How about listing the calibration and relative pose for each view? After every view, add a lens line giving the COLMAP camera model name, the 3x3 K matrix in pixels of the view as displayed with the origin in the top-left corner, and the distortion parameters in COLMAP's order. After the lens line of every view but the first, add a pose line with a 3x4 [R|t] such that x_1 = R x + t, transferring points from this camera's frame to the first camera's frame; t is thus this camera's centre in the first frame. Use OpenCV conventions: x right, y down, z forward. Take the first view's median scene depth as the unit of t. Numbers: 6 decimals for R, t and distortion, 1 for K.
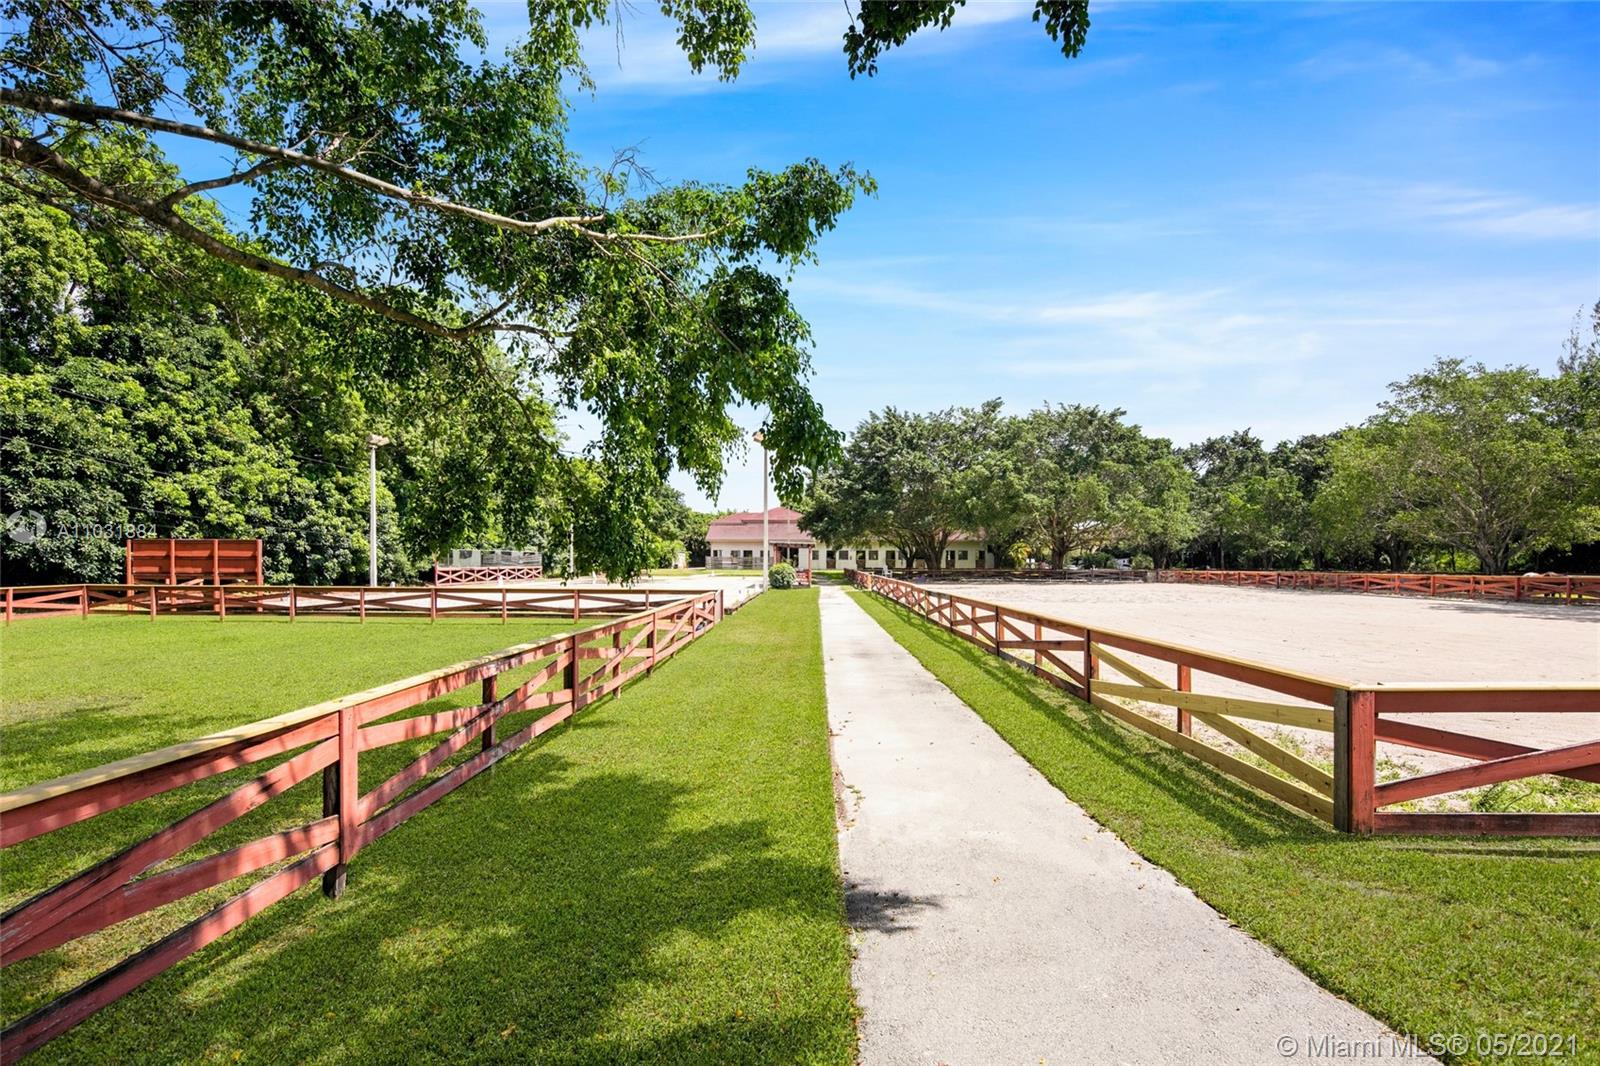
lens RADIAL K [[781.0, 0, 796.6], [0, 781.0, 563.2], [0, 0, 1]] dist [0.004994, -0.002160]
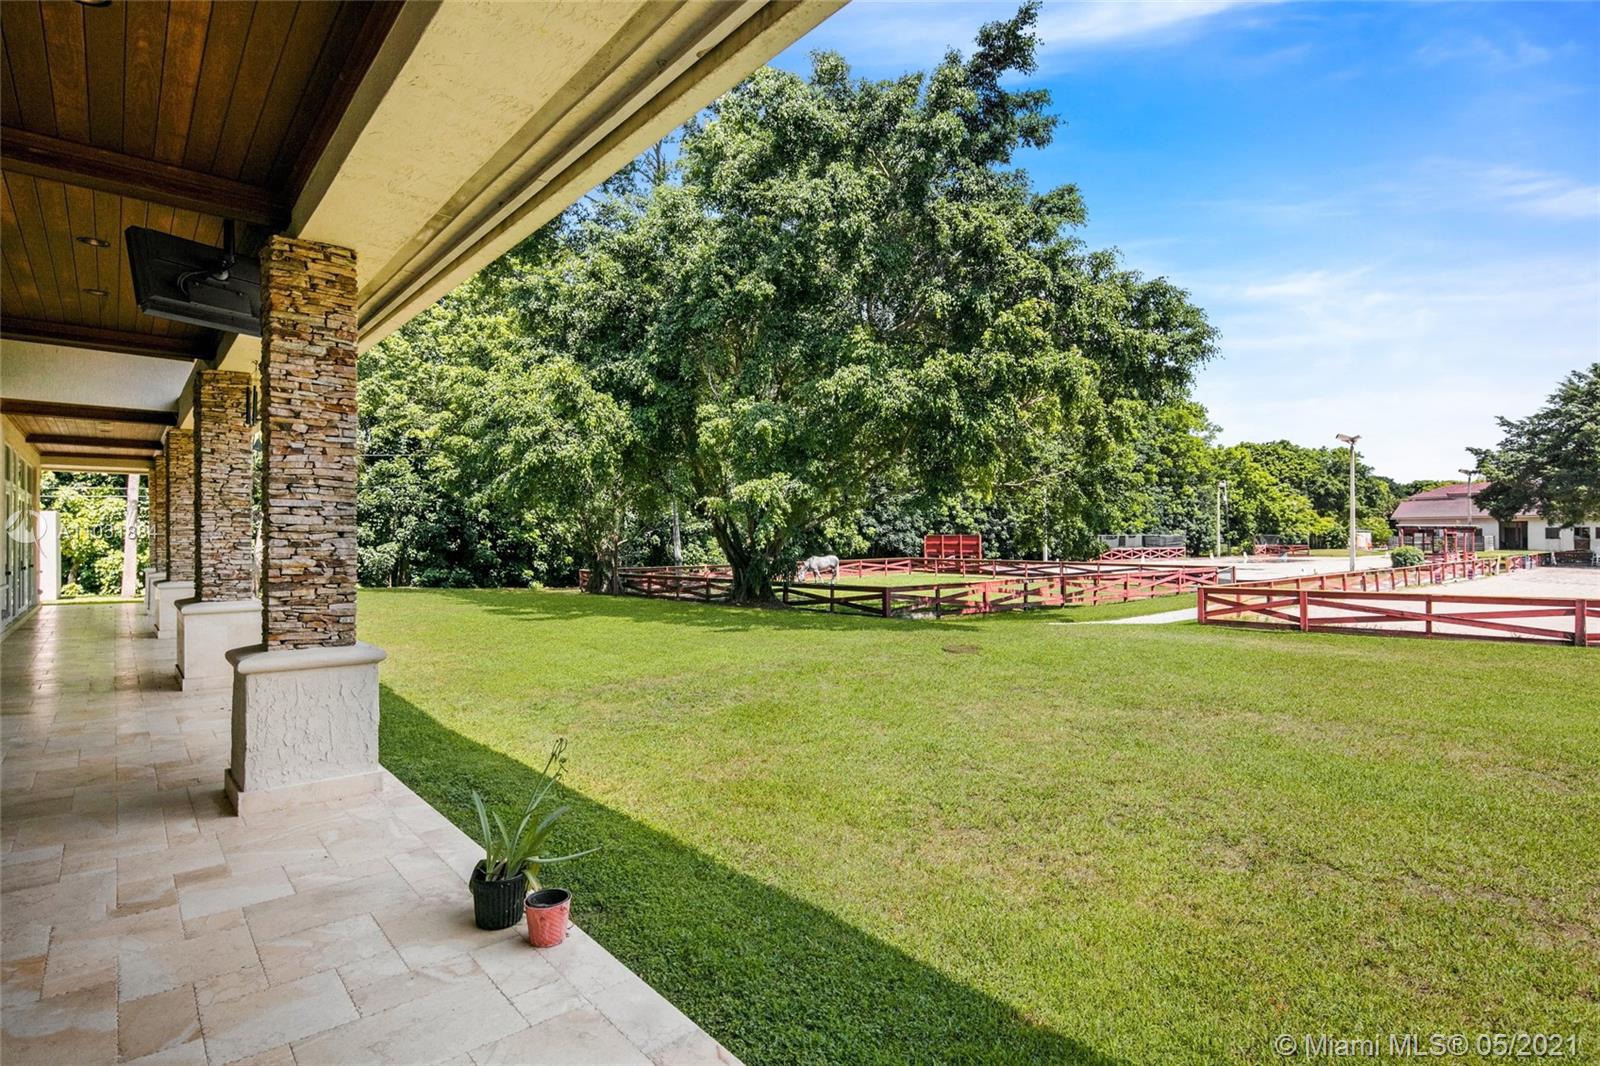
lens RADIAL K [[781.0, 0, 786.5], [0, 781.0, 533.7], [0, 0, 1]] dist [0.004994, -0.002160]
pose [[0.658075, -0.010992, -0.752872, 0.197130], [0.003988, 0.999930, -0.011113, -0.006685], [0.752941, 0.004311, 0.658073, -0.274471]]
